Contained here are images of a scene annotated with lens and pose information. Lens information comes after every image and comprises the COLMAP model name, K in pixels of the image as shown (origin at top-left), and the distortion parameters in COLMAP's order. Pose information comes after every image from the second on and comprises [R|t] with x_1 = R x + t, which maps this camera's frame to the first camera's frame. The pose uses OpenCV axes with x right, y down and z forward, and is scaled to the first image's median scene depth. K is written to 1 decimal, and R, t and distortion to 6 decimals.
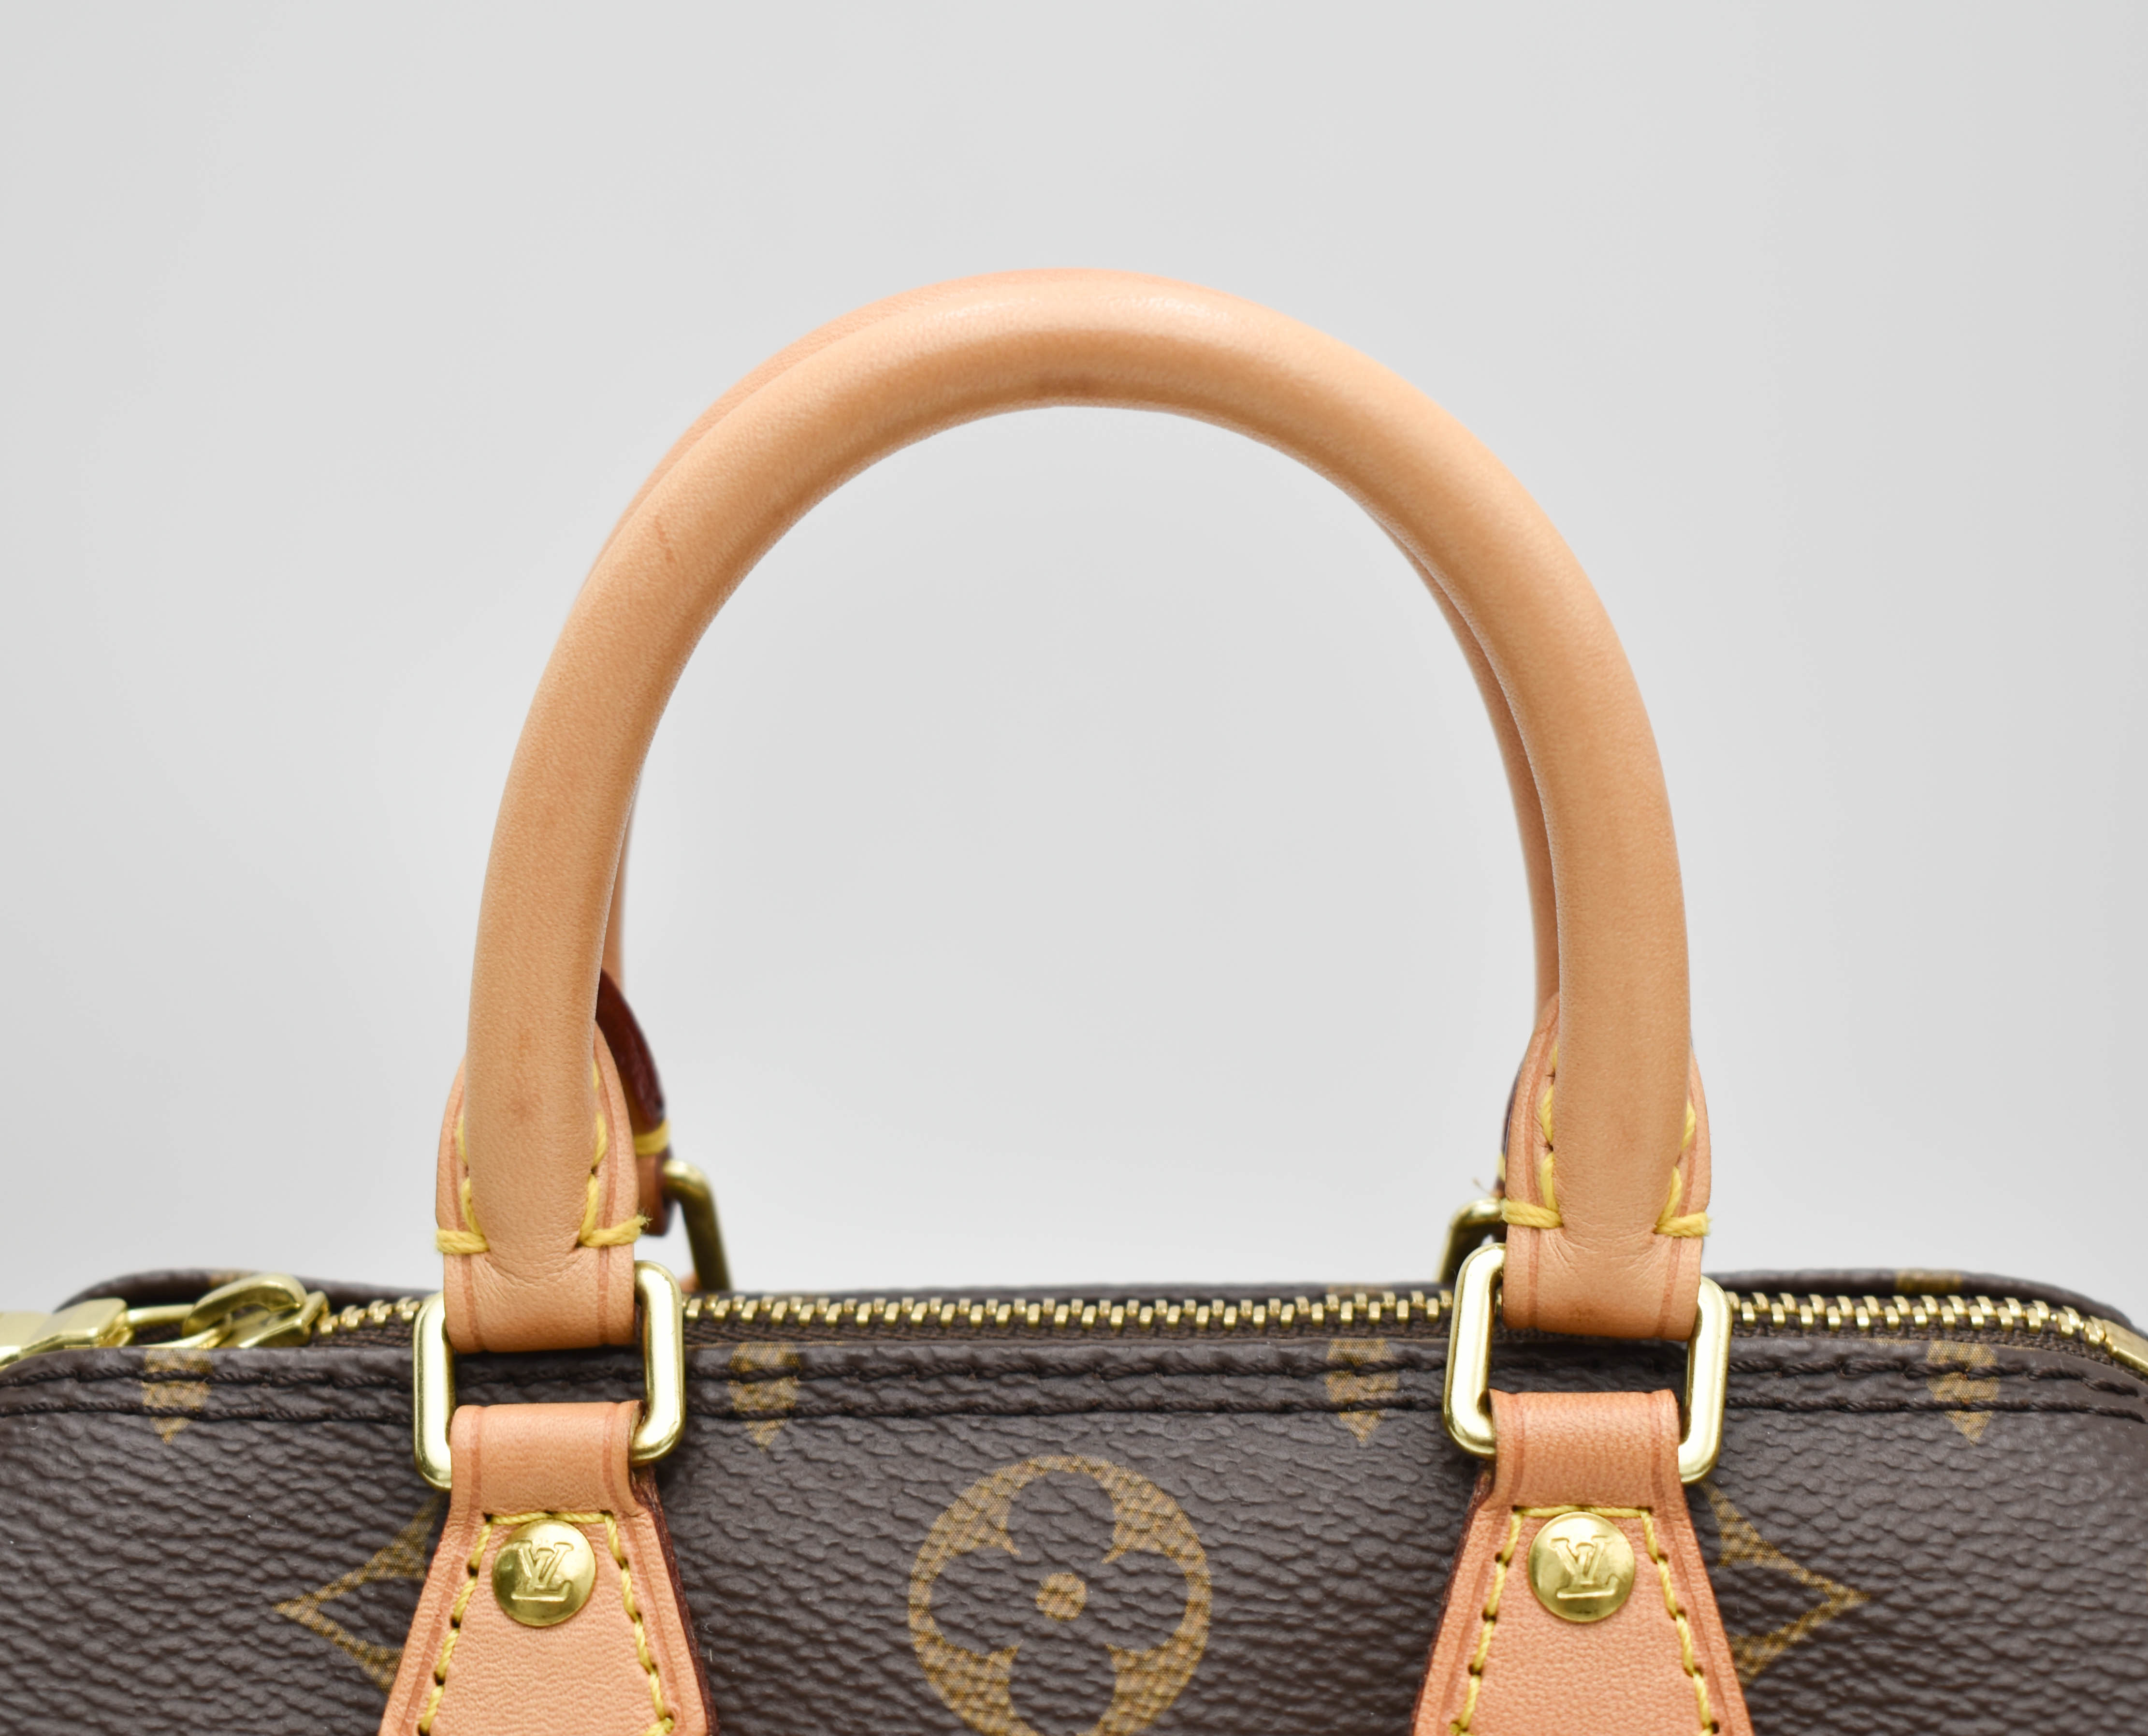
lens RADIAL K [[4027.3, 0, 1140.9], [0, 4027.3, 868.8], [0, 0, 1]] dist [-0.027385, -0.031726]
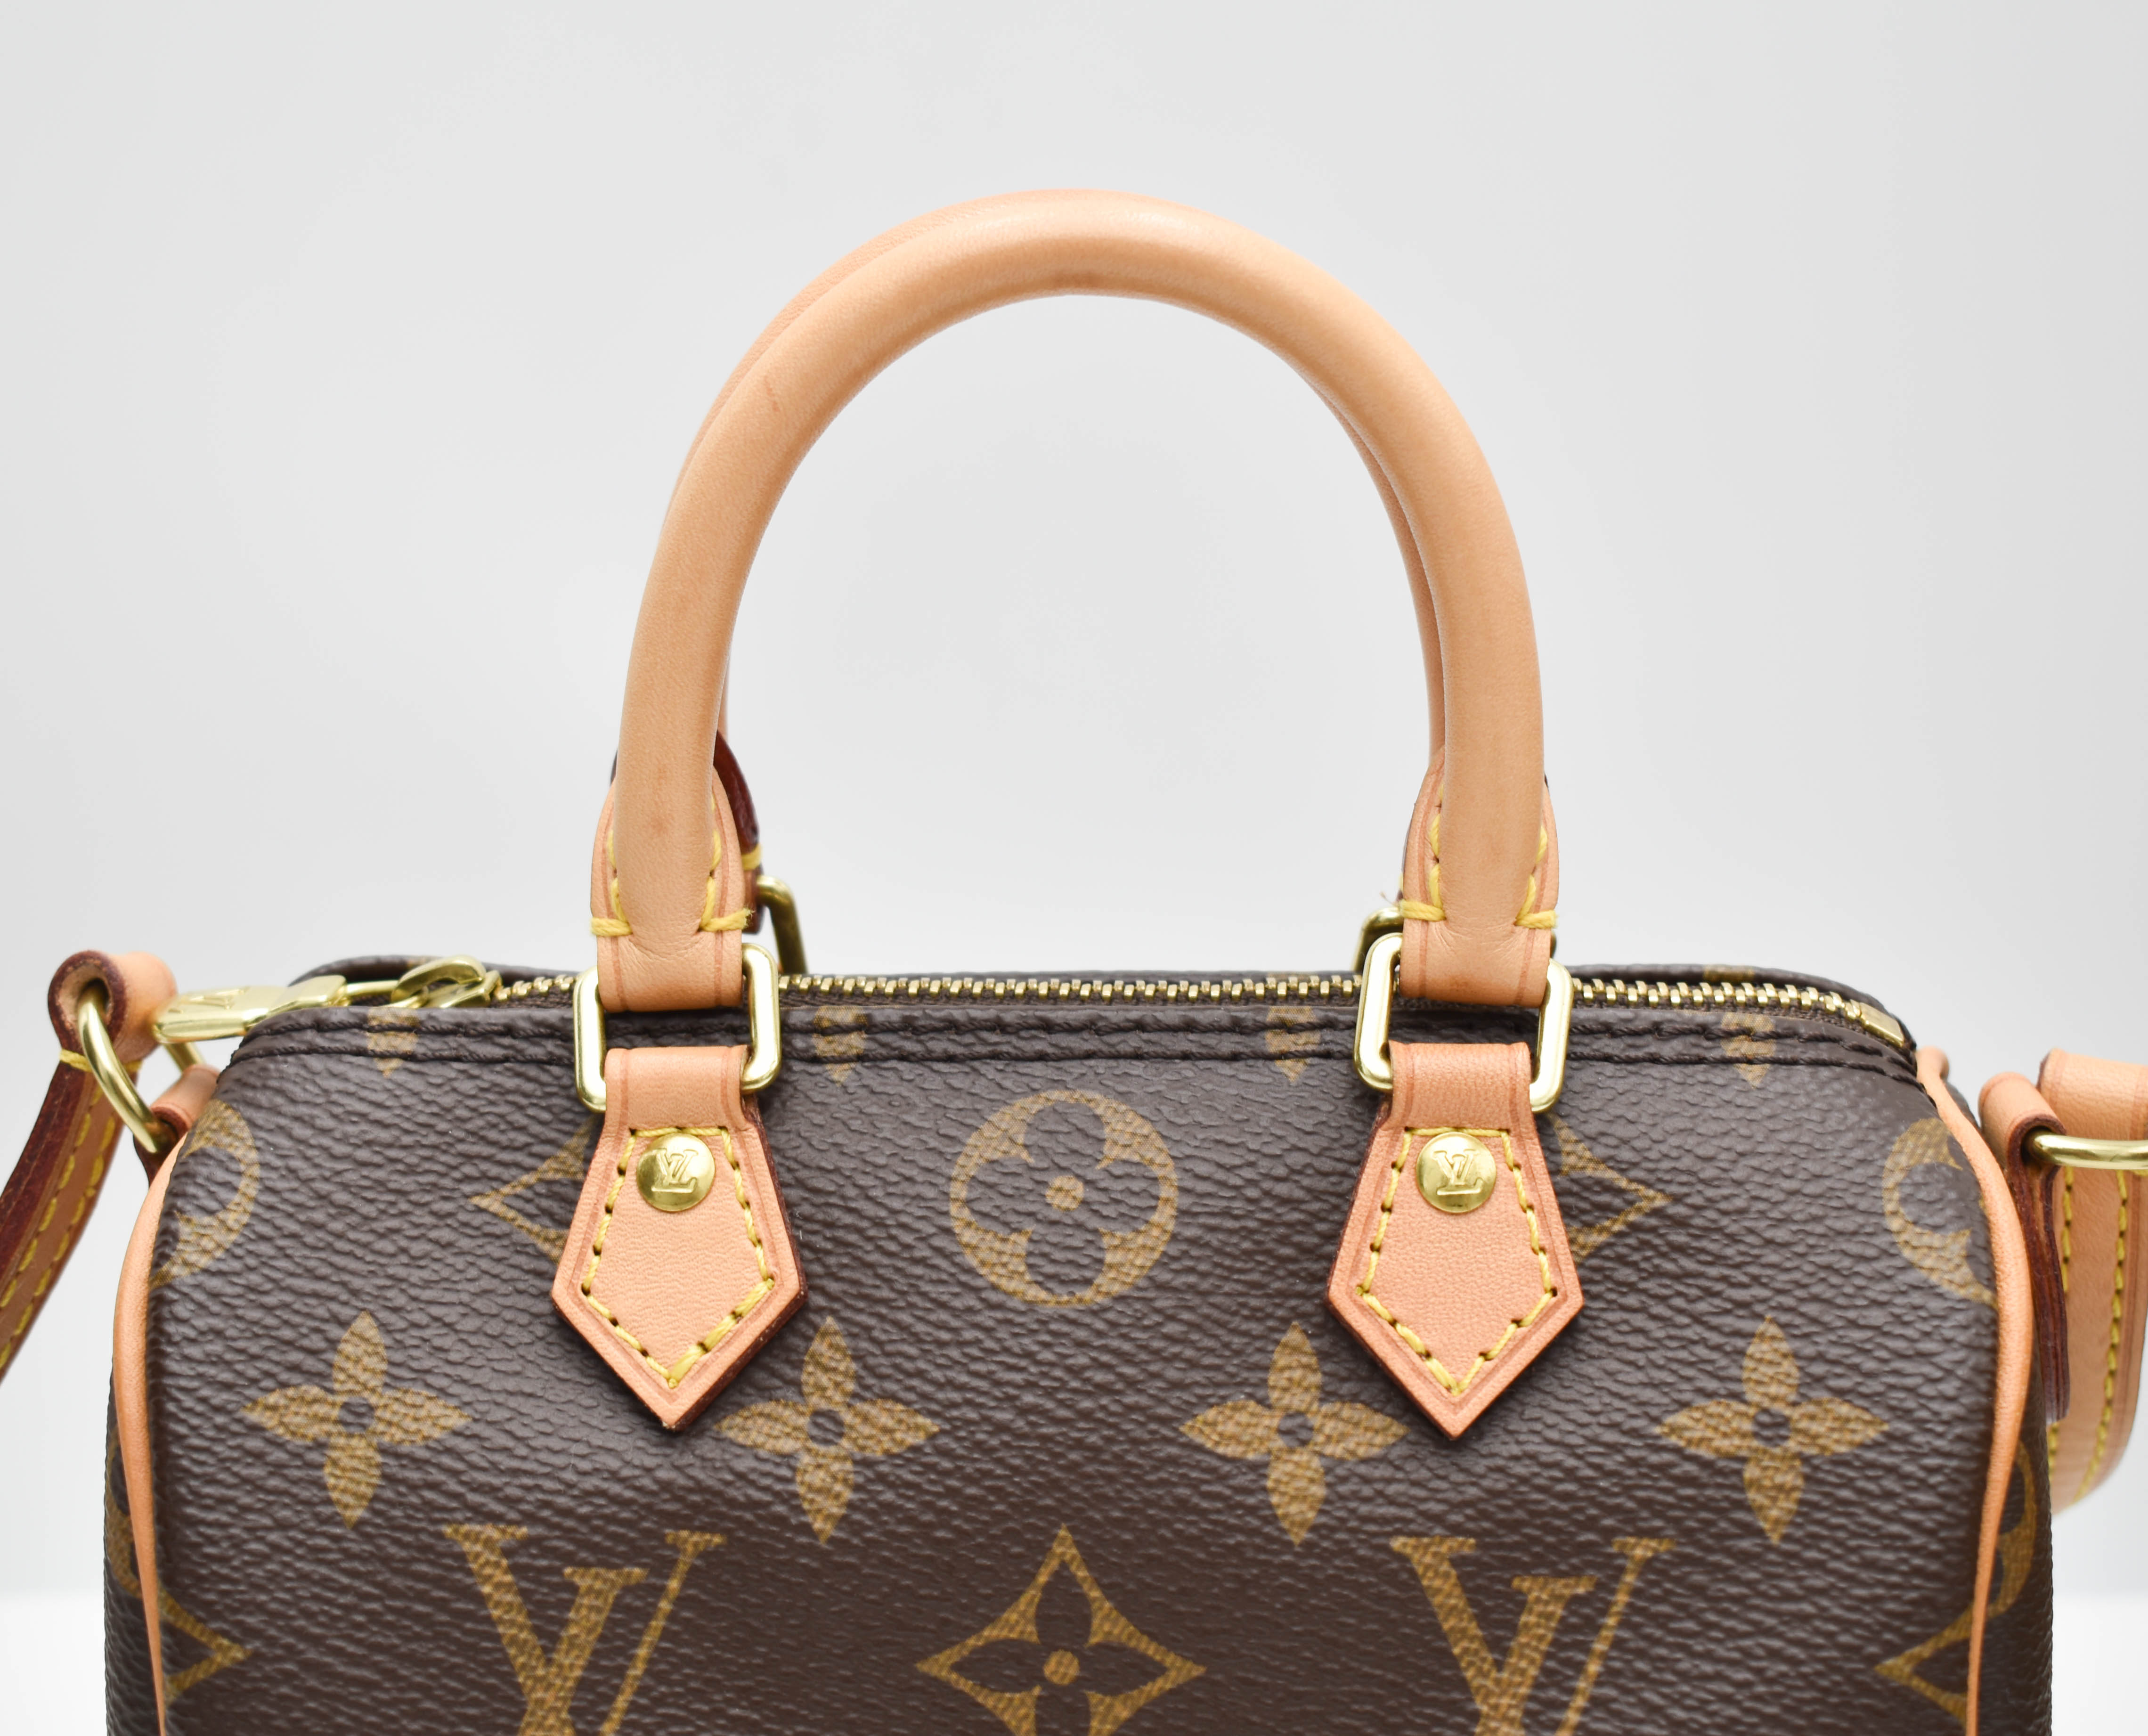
lens RADIAL K [[3926.1, 0, 1074.0], [0, 3926.1, 868.0], [0, 0, 1]] dist [-0.044577, 0.005079]
pose [[0.999947, 0.009363, -0.004396, -0.011995], [-0.009209, 0.999390, 0.033701, 0.029550], [0.004709, -0.033659, 0.999422, -0.291019]]
